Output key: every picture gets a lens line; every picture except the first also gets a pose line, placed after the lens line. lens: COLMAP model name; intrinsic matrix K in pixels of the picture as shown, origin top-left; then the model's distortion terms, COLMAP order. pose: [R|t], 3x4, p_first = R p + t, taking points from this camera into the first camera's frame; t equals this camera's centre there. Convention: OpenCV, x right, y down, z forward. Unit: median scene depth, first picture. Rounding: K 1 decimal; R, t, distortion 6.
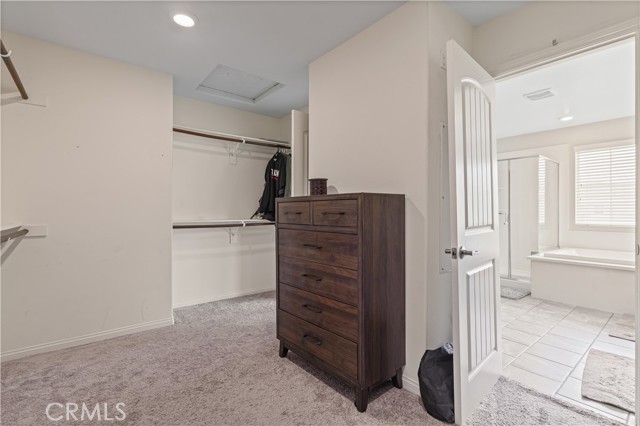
lens RADIAL K [[295.6, 0, 321.0], [0, 295.6, 208.2], [0, 0, 1]] dist [-0.002021, -0.000239]
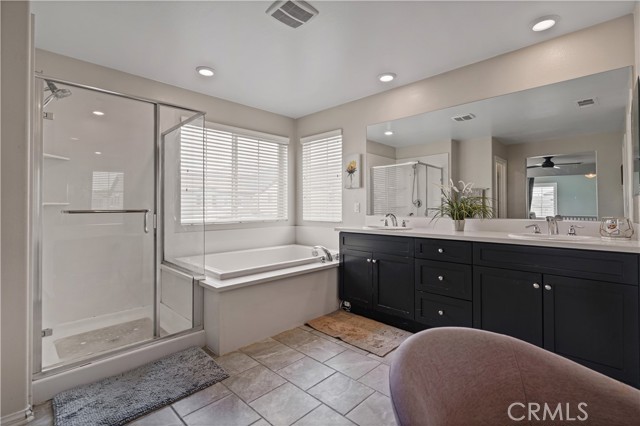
lens RADIAL K [[302.3, 0, 317.6], [0, 302.3, 200.4], [0, 0, 1]] dist [-0.003579, 0.000026]
pose [[-0.106805, 0.017193, 0.994131, 0.096871], [-0.004211, 0.999834, -0.017744, 0.009137], [-0.994271, -0.006081, -0.106715, 0.776894]]
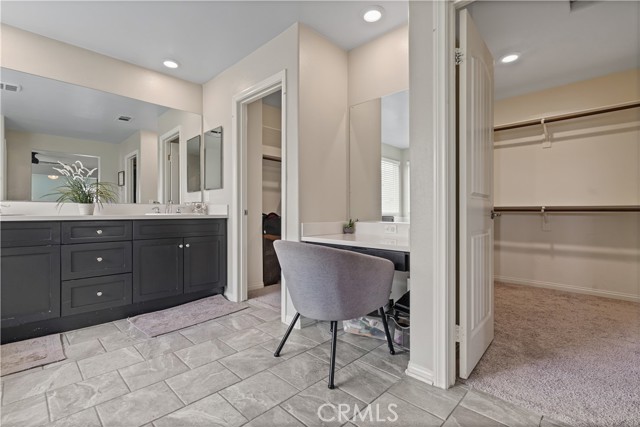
lens RADIAL K [[295.6, 0, 321.0], [0, 295.6, 208.7], [0, 0, 1]] dist [-0.002021, -0.000239]
pose [[-0.992544, -0.004835, -0.121789, 0.286856], [-0.002941, 0.999872, -0.015719, 0.054621], [0.121849, -0.015244, -0.992432, 1.078066]]
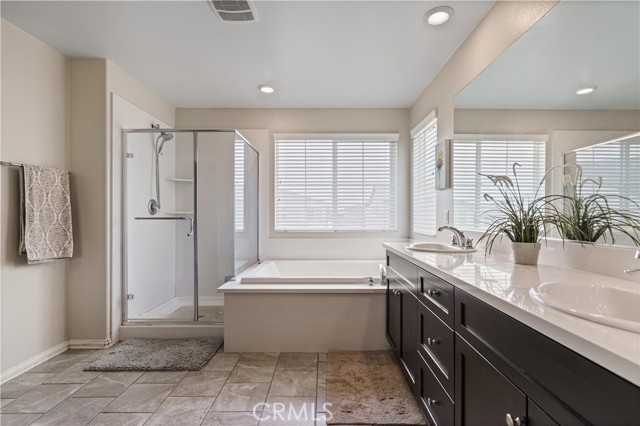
lens RADIAL K [[310.9, 0, 320.0], [0, 310.9, 213.0], [0, 0, 1]] dist [0.001025, 0.000174]
pose [[0.635860, 0.002223, 0.771801, 0.298068], [-0.003428, 0.999994, -0.000056, 0.007071], [-0.771797, -0.002610, 0.635864, 0.380112]]
